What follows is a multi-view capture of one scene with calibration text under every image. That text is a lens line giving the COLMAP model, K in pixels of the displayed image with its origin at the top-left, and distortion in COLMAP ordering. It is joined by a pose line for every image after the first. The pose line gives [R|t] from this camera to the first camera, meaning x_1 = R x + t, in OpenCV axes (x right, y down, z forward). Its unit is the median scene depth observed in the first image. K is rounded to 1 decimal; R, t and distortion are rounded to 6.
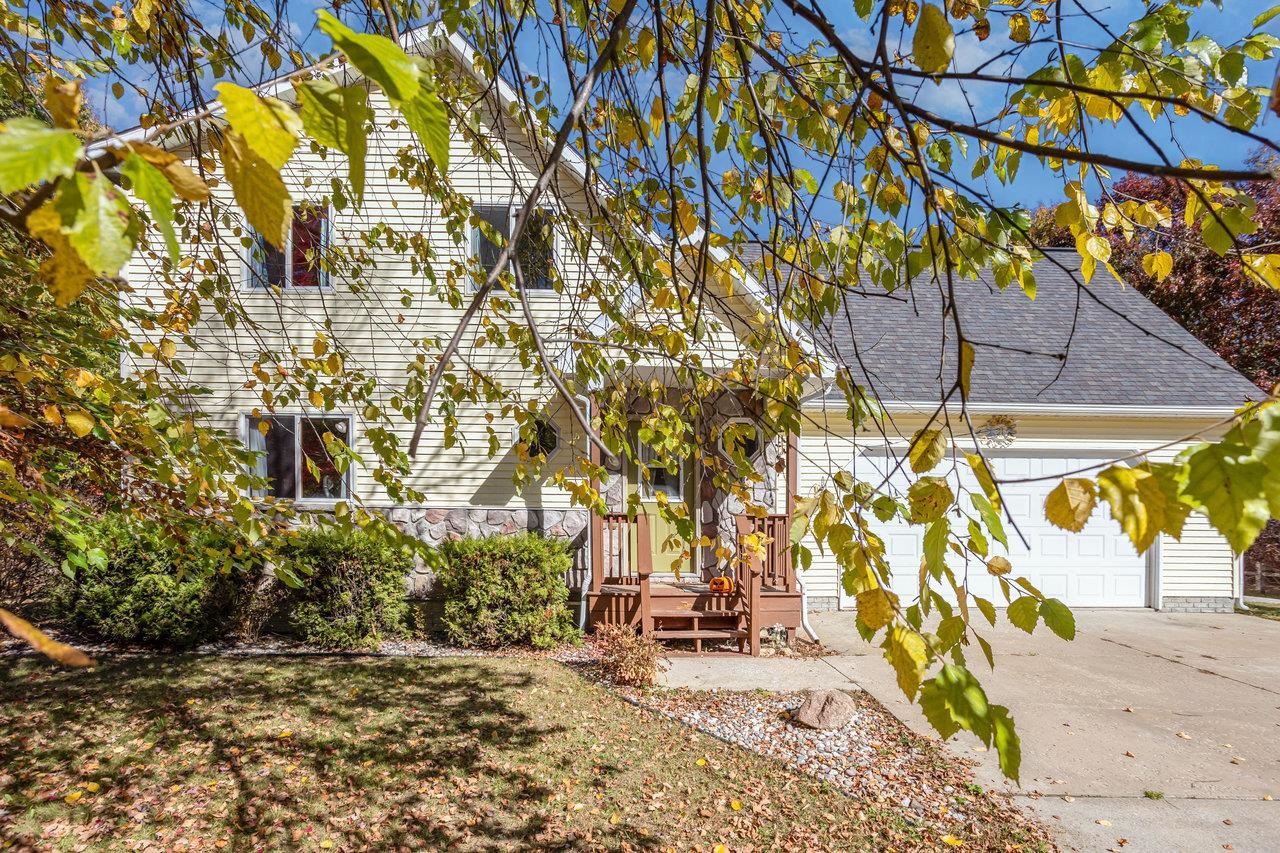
lens RADIAL K [[633.0, 0, 639.5], [0, 633.0, 535.5], [0, 0, 1]] dist [-0.001479, 0.000104]
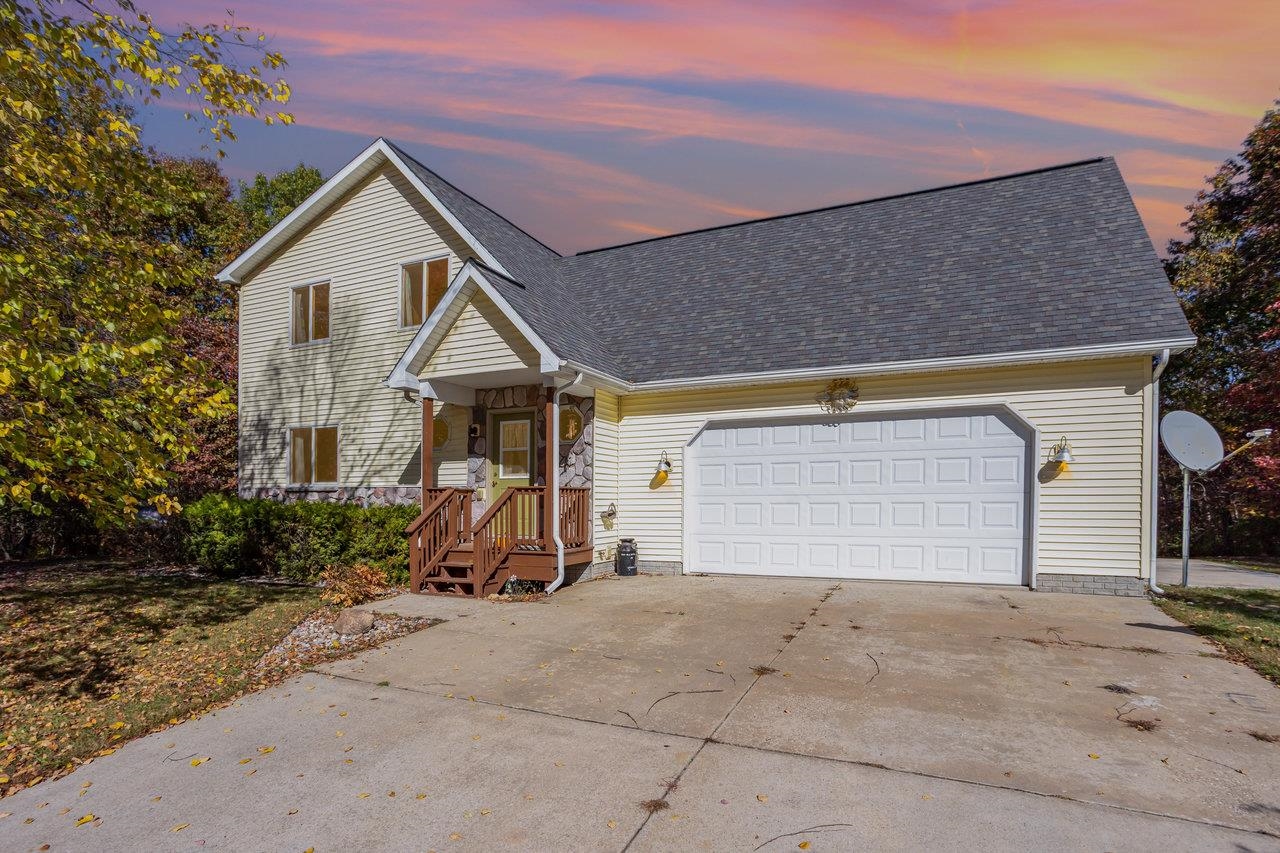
lens RADIAL K [[651.1, 0, 640.8], [0, 651.1, 510.2], [0, 0, 1]] dist [-0.031146, -0.000077]
pose [[0.897394, -0.004387, -0.441208, 0.816193], [0.004270, 0.999990, -0.001259, 0.011028], [0.441209, -0.000754, 0.897404, -0.020543]]
